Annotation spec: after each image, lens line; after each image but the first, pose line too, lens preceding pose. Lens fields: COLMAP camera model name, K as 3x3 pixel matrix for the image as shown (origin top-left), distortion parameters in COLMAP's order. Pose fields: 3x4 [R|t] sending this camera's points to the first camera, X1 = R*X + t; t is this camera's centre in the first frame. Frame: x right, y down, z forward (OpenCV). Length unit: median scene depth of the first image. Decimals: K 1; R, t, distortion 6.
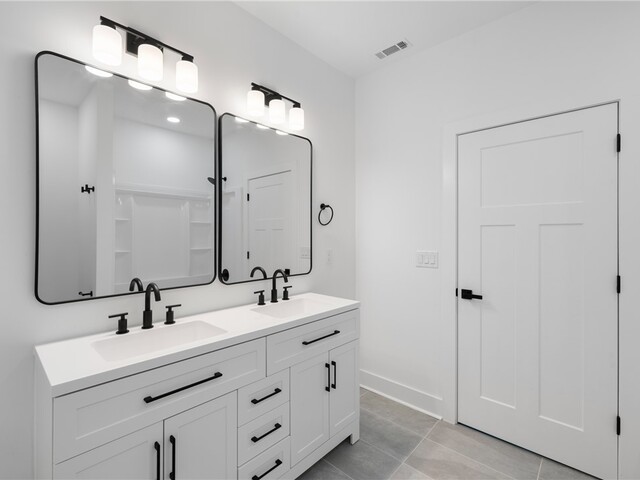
lens RADIAL K [[300.3, 0, 318.4], [0, 300.3, 236.6], [0, 0, 1]] dist [-0.000080, 0.000031]
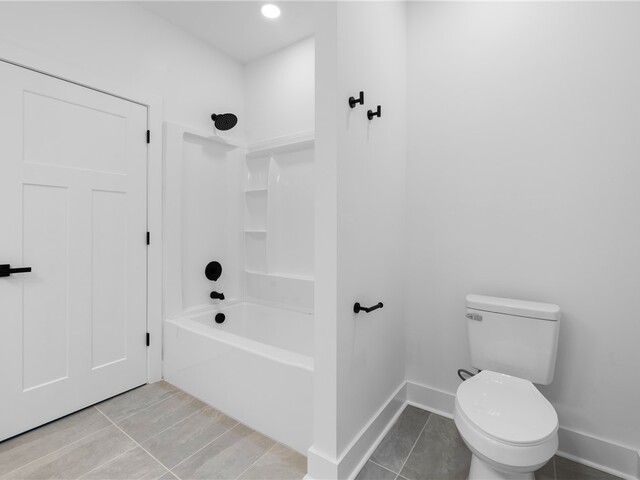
lens RADIAL K [[306.8, 0, 319.5], [0, 306.8, 238.1], [0, 0, 1]] dist [0.000325, 0.000152]
pose [[-0.146627, -0.029228, 0.988760, -0.451181], [-0.004776, 0.999573, 0.028840, 0.096421], [-0.989180, -0.000494, -0.146704, 0.363784]]
